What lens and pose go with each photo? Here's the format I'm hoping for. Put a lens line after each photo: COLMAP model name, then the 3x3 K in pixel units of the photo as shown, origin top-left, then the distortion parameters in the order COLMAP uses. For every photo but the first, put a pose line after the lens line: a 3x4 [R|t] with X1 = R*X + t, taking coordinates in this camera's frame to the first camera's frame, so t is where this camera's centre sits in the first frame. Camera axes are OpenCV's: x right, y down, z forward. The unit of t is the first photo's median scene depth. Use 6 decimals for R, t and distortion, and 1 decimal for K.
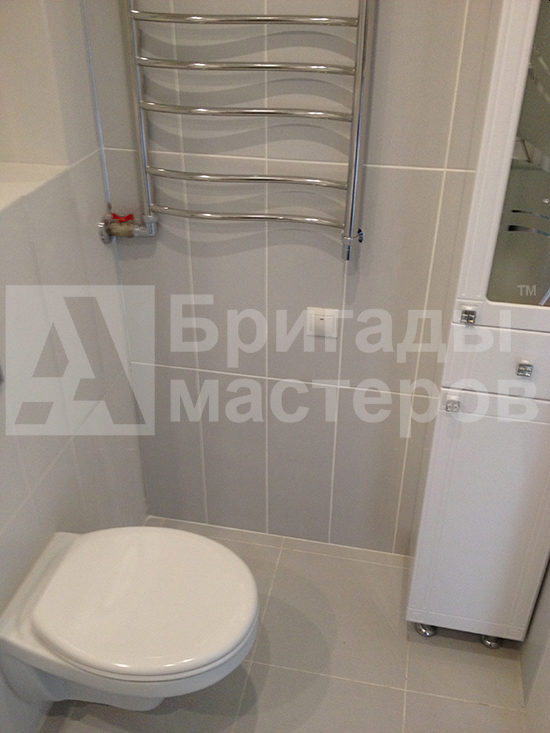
lens RADIAL K [[695.2, 0, 290.9], [0, 695.2, 364.4], [0, 0, 1]] dist [0.108515, -0.223301]
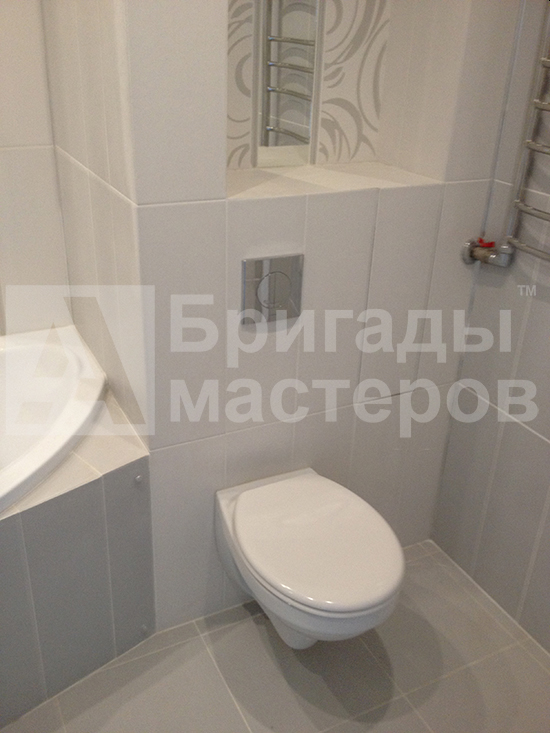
lens RADIAL K [[695.2, 0, 290.9], [0, 695.2, 364.4], [0, 0, 1]] dist [0.108515, -0.223301]
pose [[0.638021, 0.353209, -0.684231, 0.375601], [-0.446278, 0.893751, 0.045228, 0.043178], [0.627507, 0.276501, 0.727861, 0.072110]]
